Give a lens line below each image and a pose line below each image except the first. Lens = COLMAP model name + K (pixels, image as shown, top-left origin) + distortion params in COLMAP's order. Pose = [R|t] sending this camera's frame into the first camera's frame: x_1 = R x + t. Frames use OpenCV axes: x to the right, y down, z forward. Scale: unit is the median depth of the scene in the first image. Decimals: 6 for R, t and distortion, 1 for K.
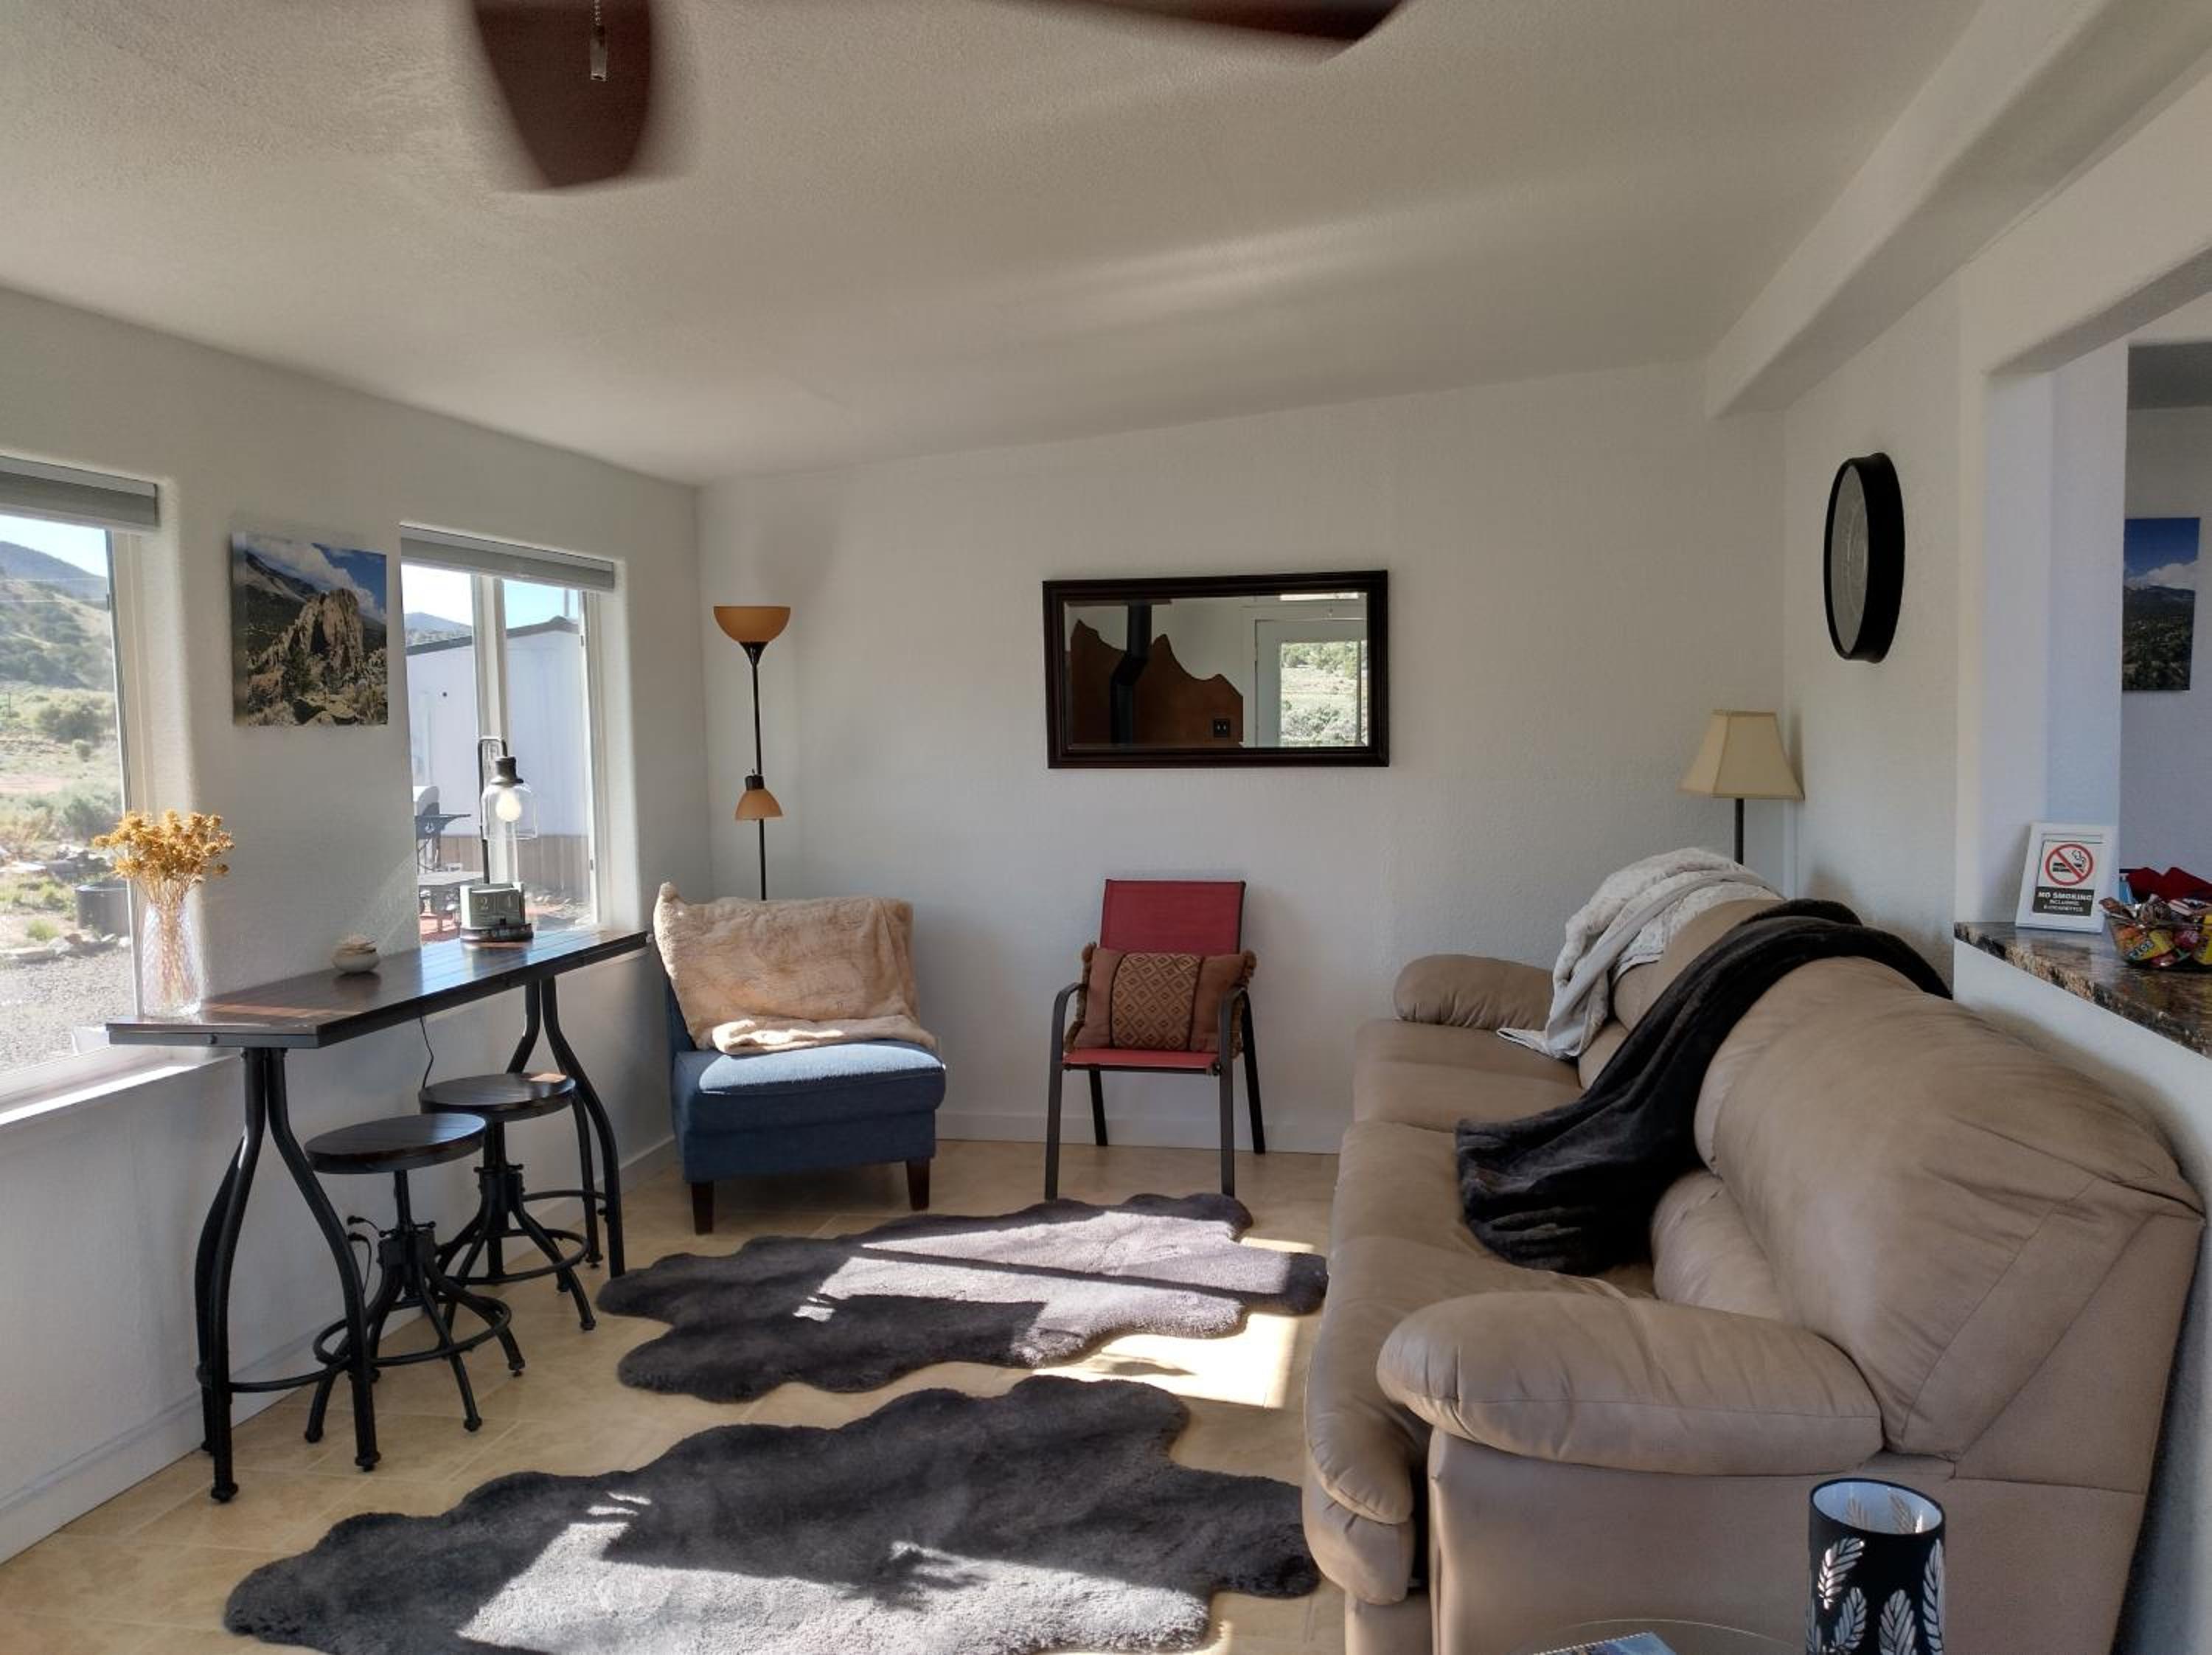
lens RADIAL K [[1795.4, 0, 1111.5], [0, 1795.4, 859.7], [0, 0, 1]] dist [0.026373, -0.002604]
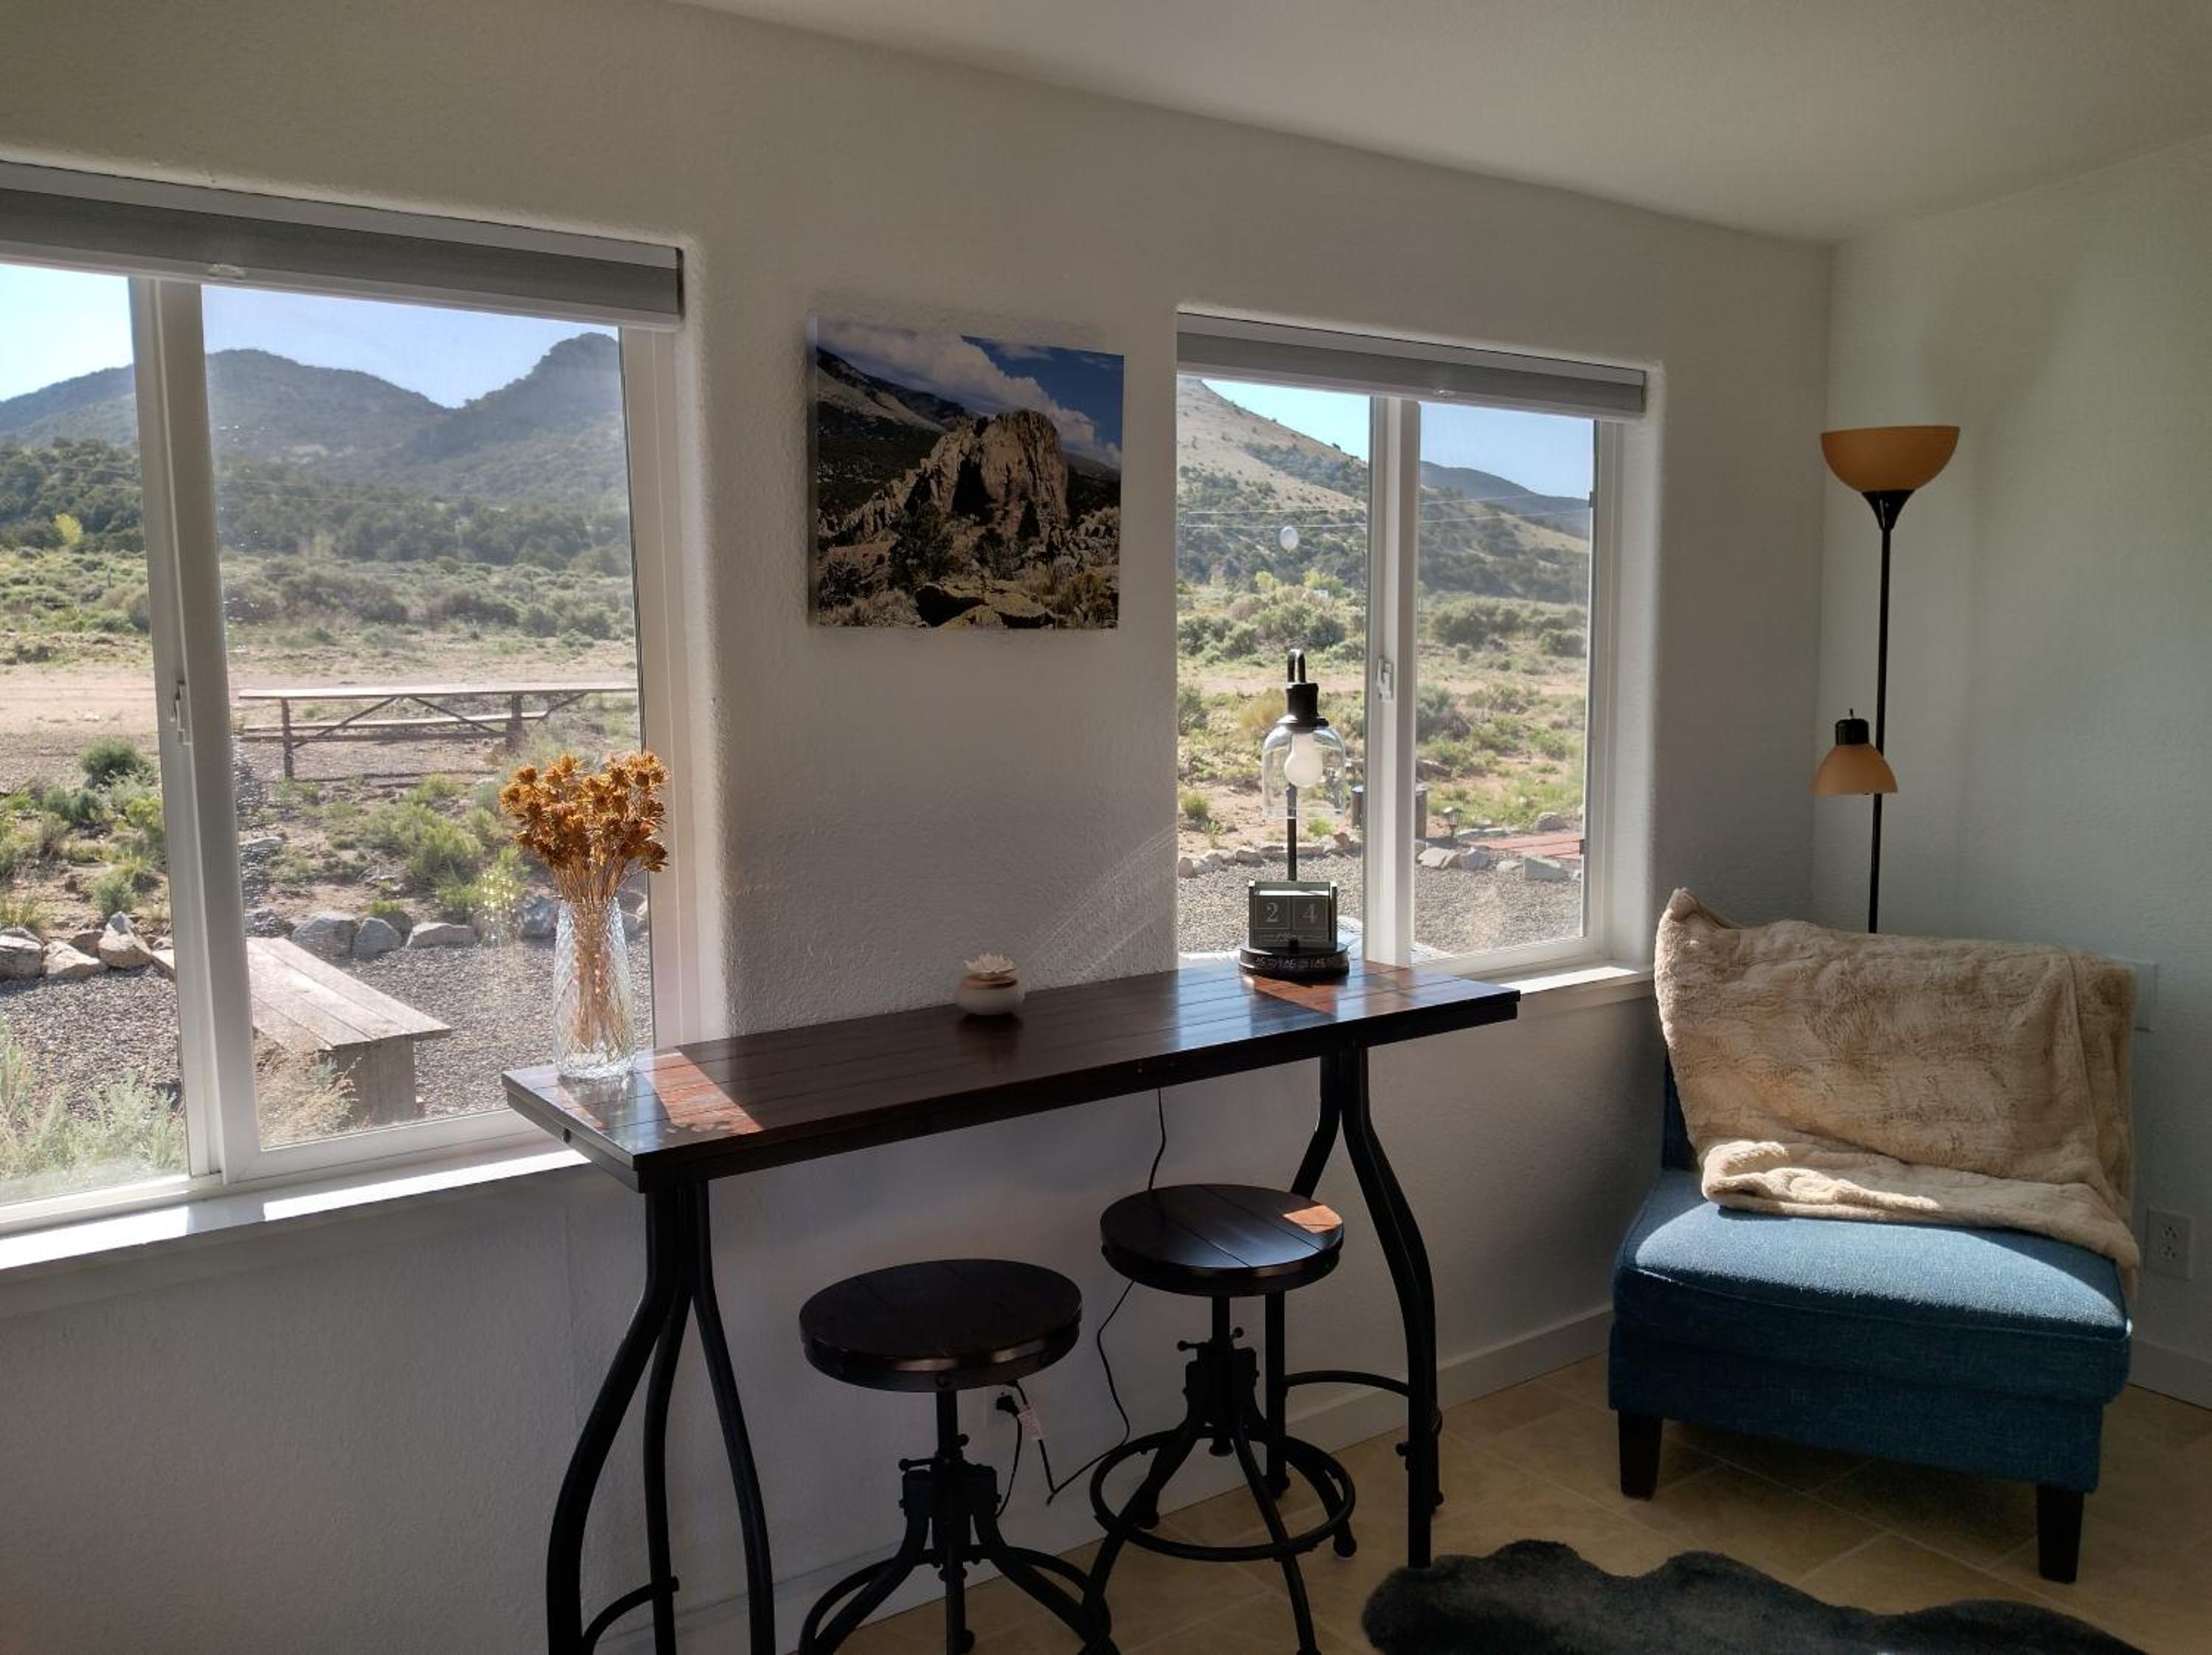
lens RADIAL K [[1728.5, 0, 1139.5], [0, 1728.5, 835.9], [0, 0, 1]] dist [0.117595, -0.240281]
pose [[0.730318, 0.090399, -0.677099, 0.022918], [-0.062136, 0.995887, 0.065940, -0.035595], [0.680275, -0.006085, 0.732931, 0.463648]]
